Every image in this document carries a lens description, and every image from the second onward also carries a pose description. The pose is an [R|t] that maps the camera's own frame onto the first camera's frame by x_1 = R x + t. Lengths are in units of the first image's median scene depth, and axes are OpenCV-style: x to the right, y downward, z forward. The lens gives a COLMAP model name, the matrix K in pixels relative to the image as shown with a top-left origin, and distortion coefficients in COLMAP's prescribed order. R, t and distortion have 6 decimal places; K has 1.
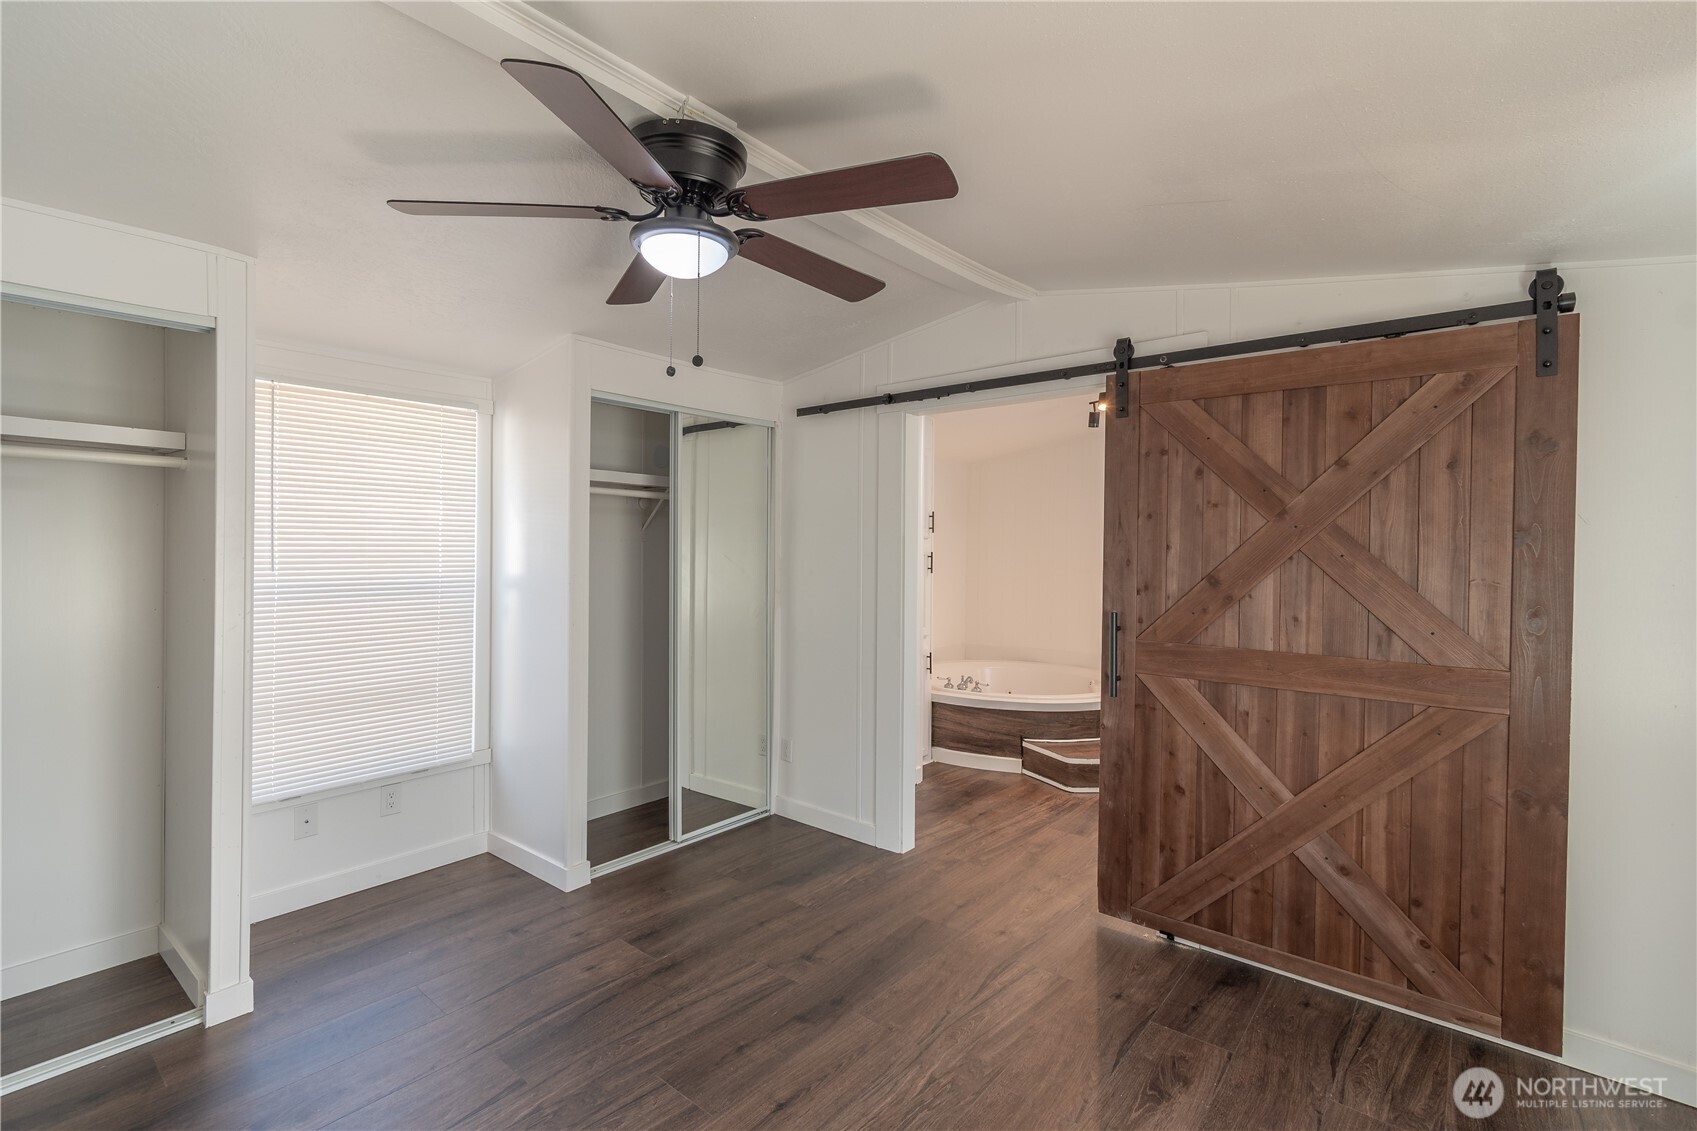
lens RADIAL K [[751.9, 0, 848.5], [0, 751.9, 565.5], [0, 0, 1]] dist [-0.001953, -0.000399]
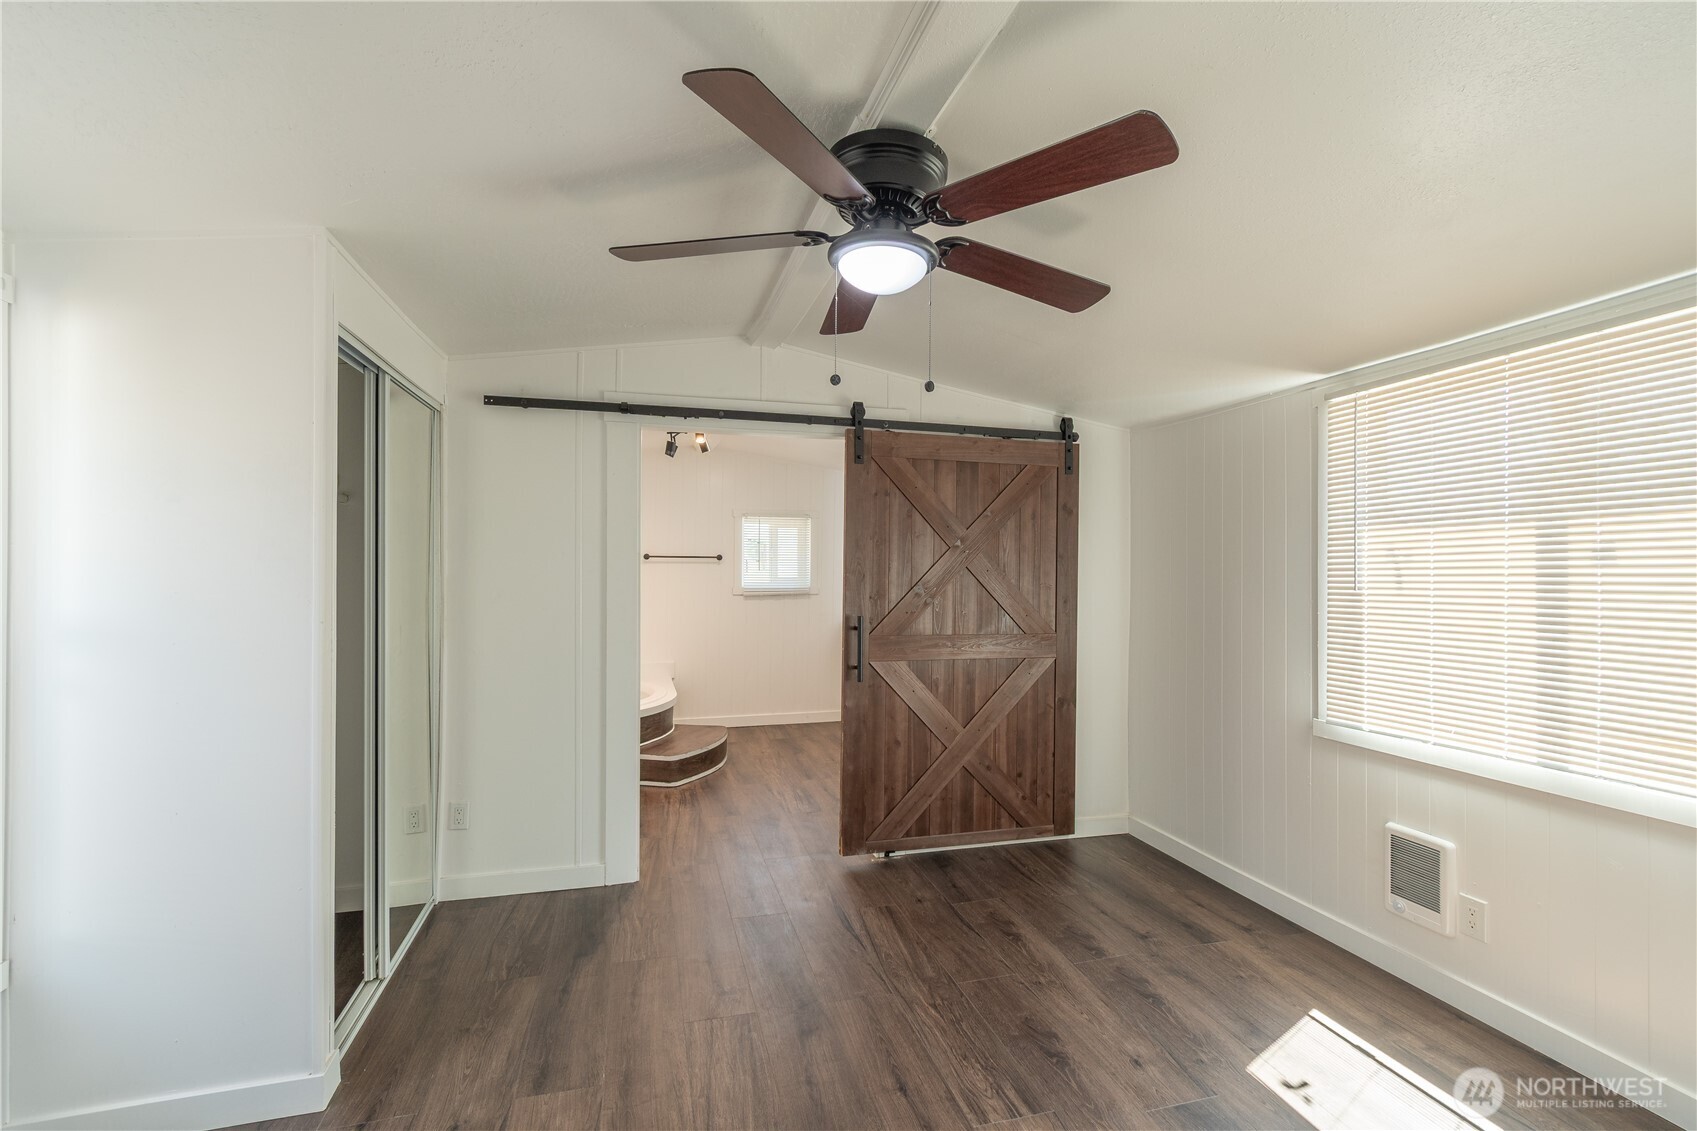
lens RADIAL K [[720.4, 0, 818.0], [0, 720.4, 576.6], [0, 0, 1]] dist [-0.000785, -0.000027]
pose [[0.589629, -0.014756, 0.807539, -0.737544], [0.015079, 0.999860, 0.007260, -0.015528], [-0.807533, 0.007896, 0.589769, 0.365232]]
